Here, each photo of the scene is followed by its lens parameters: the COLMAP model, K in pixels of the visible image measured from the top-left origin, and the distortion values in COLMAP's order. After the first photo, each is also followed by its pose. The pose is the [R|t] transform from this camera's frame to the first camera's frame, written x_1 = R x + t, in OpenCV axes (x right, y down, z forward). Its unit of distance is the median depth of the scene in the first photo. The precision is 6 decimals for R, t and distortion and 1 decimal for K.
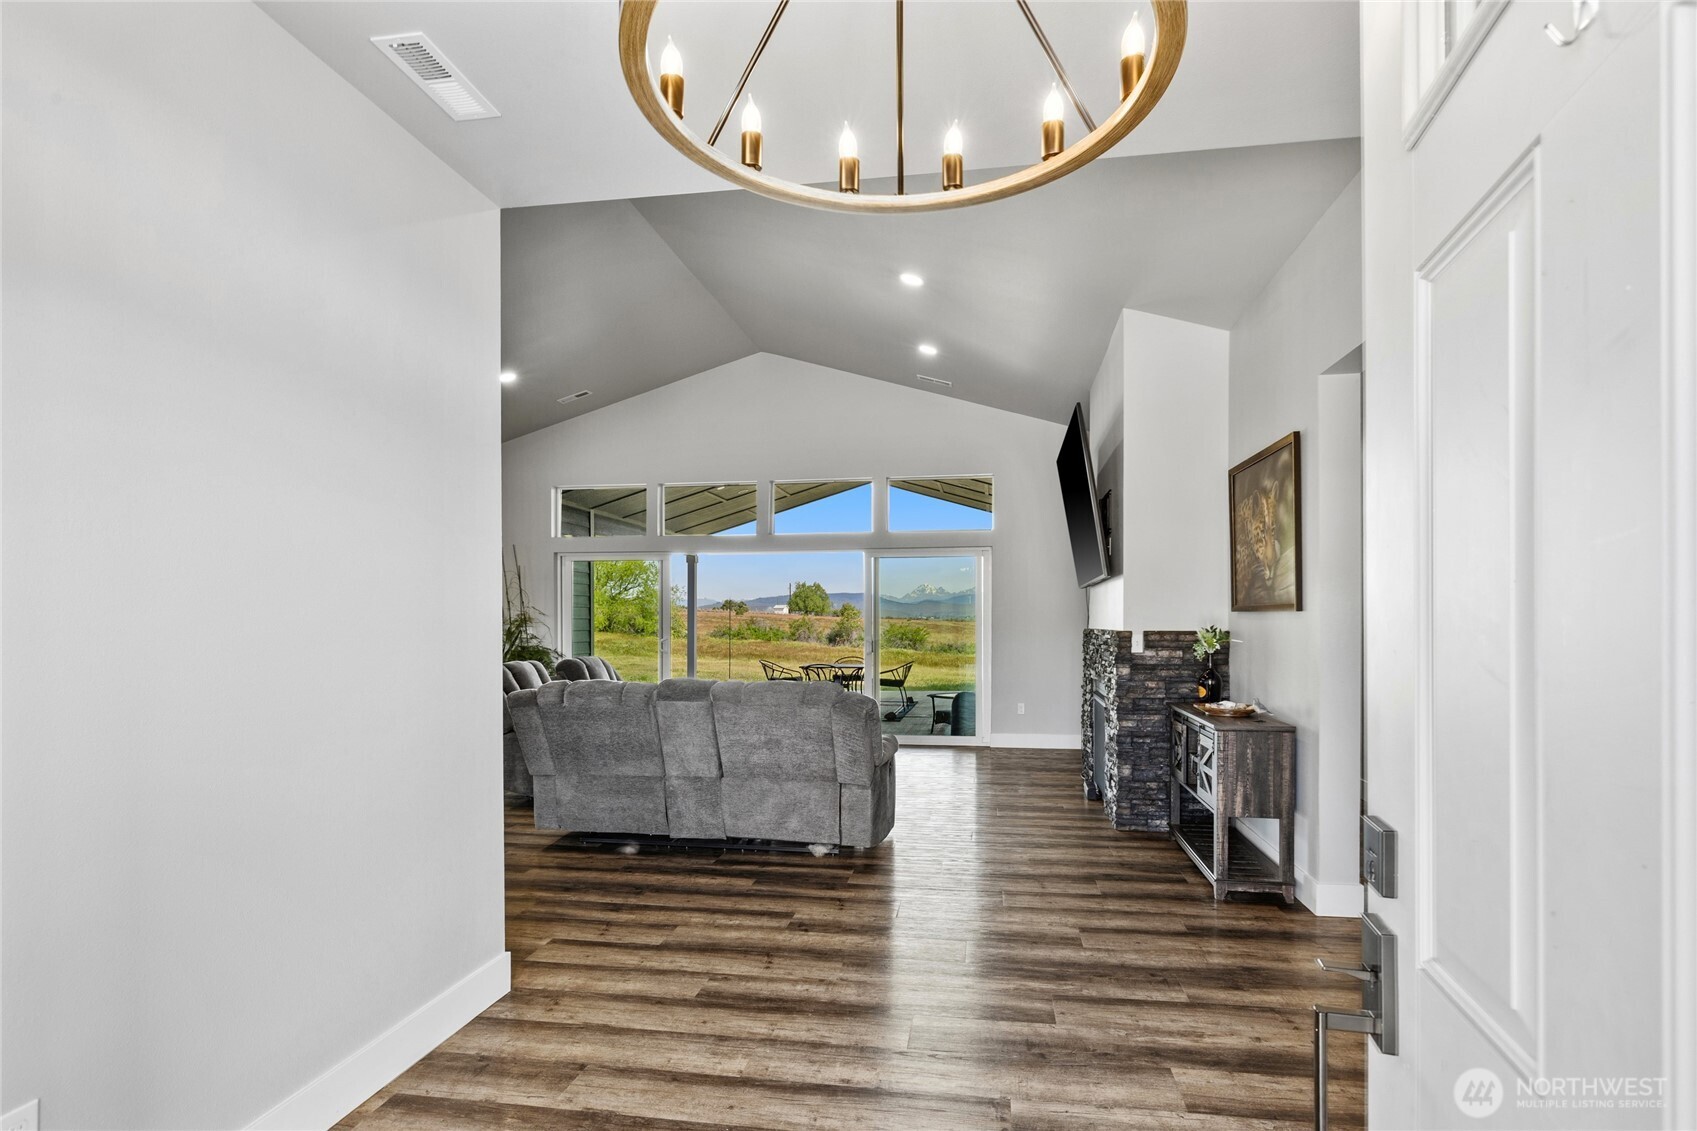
lens RADIAL K [[867.9, 0, 848.2], [0, 867.9, 622.1], [0, 0, 1]] dist [0.000529, 0.000001]
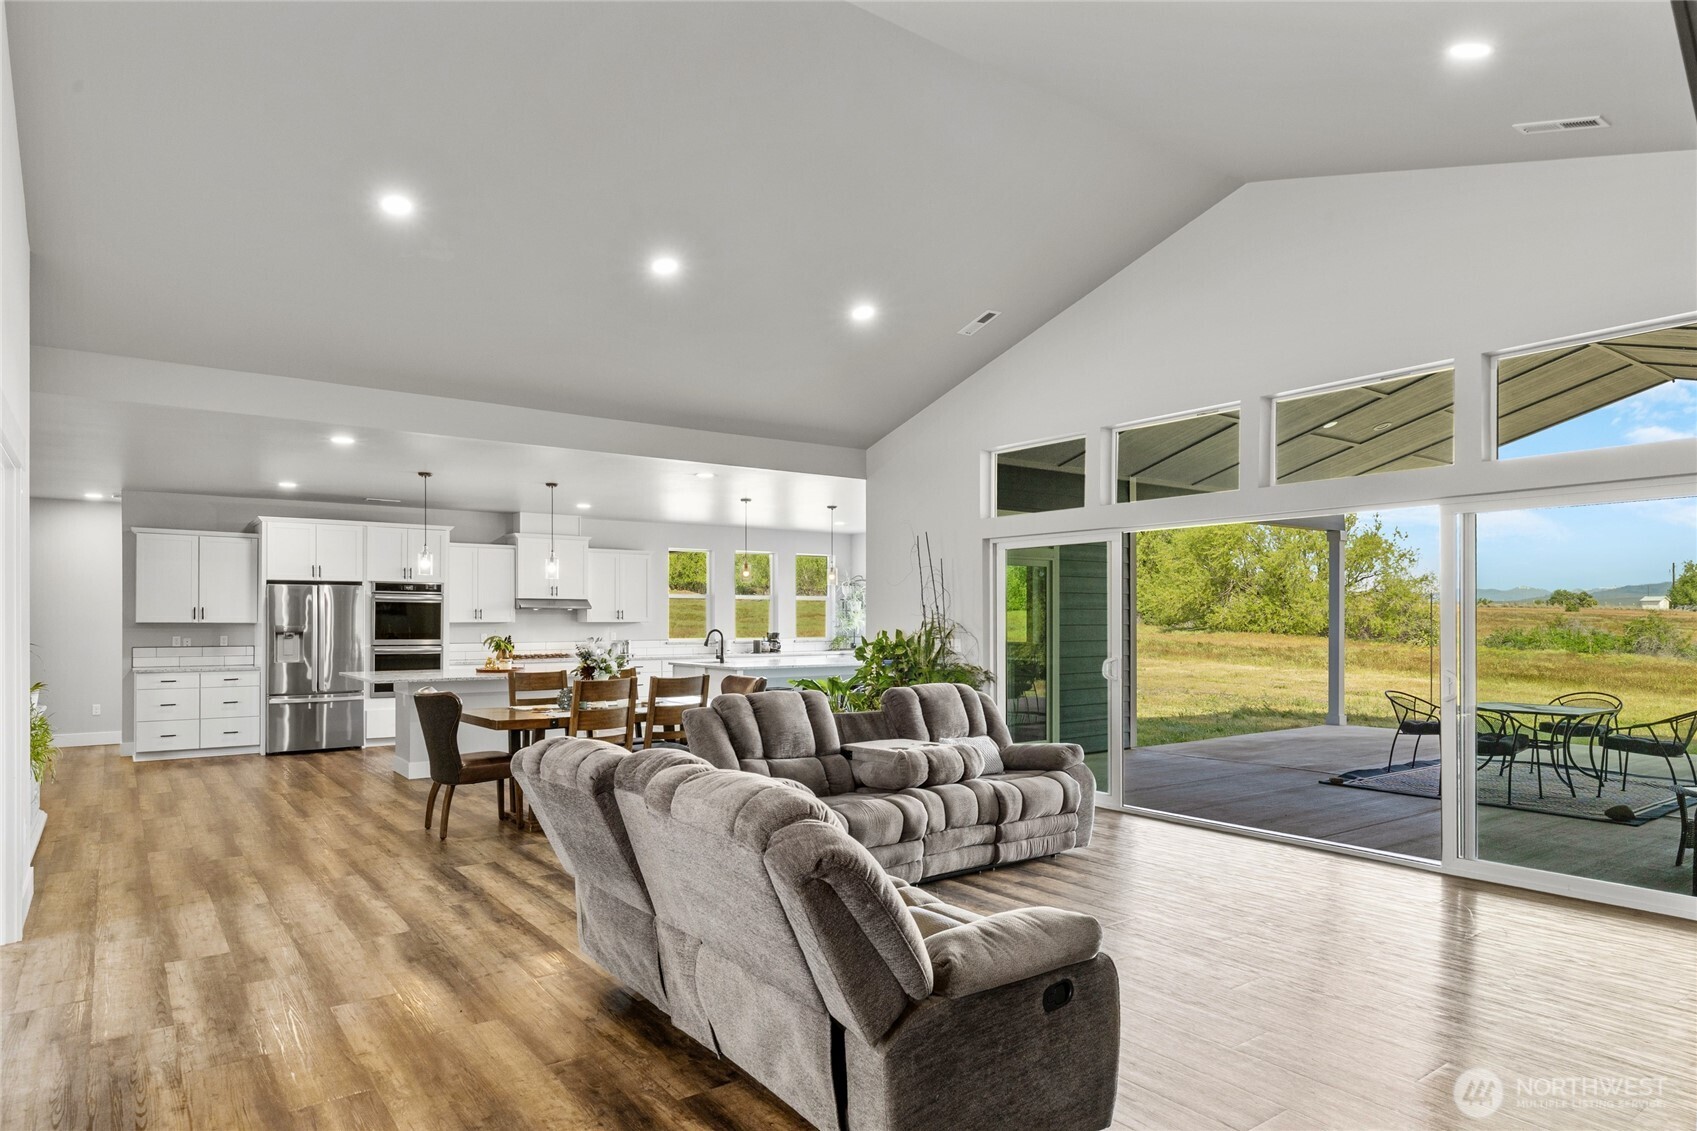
lens RADIAL K [[991.5, 0, 848.5], [0, 991.5, 623.1], [0, 0, 1]] dist [-0.000071, -0.000421]
pose [[0.717597, 0.004142, -0.696446, 0.141713], [-0.001894, 0.999990, 0.003996, -0.009332], [0.696456, -0.001549, 0.717598, 0.253555]]
